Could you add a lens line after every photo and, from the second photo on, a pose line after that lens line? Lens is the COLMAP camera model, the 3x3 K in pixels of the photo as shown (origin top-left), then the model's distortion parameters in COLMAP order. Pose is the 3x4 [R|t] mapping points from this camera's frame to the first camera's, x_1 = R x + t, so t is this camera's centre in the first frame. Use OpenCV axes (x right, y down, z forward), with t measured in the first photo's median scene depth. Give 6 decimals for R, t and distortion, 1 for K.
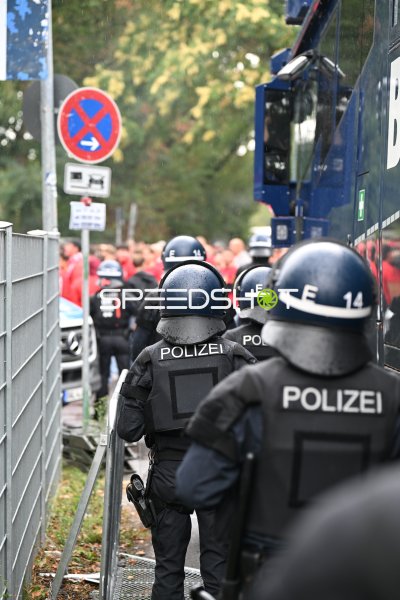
lens RADIAL K [[1095.7, 0, 200.0], [0, 1095.7, 300.0], [0, 0, 1]] dist [-0.030911, -0.073611]
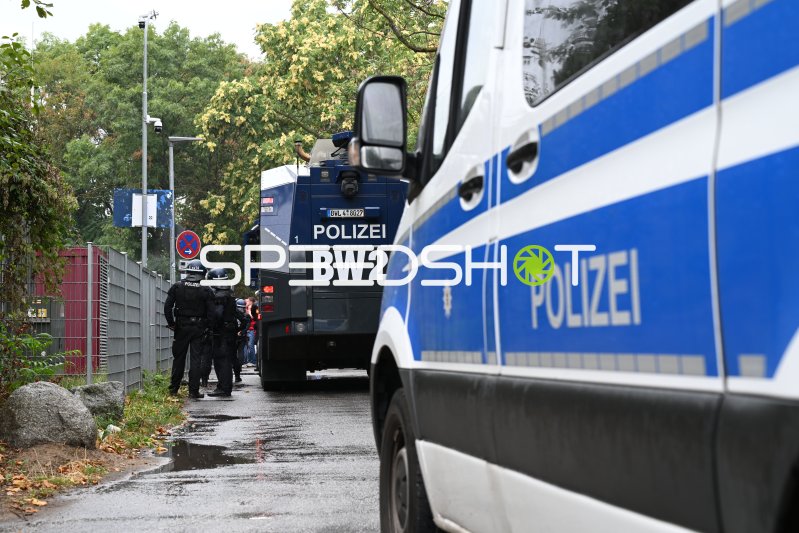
lens RADIAL K [[1459.2, 0, 399.5], [0, 1459.2, 266.5], [0, 0, 1]] dist [-0.030911, -0.073611]
pose [[0.999943, 0.001607, 0.010538, 0.154161], [-0.000442, 0.993976, -0.109601, 0.114873], [-0.010651, 0.109590, 0.993920, -1.032697]]
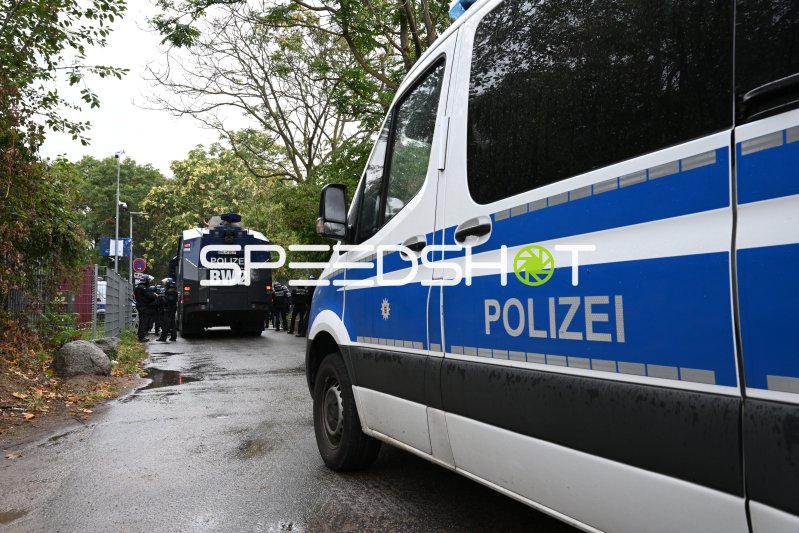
lens RADIAL K [[633.8, 0, 399.5], [0, 633.8, 266.5], [0, 0, 1]] dist [-0.003125, -0.001142]
pose [[0.960663, 0.020770, 0.276940, 0.110091], [0.013950, 0.992332, -0.122811, 0.102418], [-0.277367, 0.121843, 0.953007, -0.963494]]
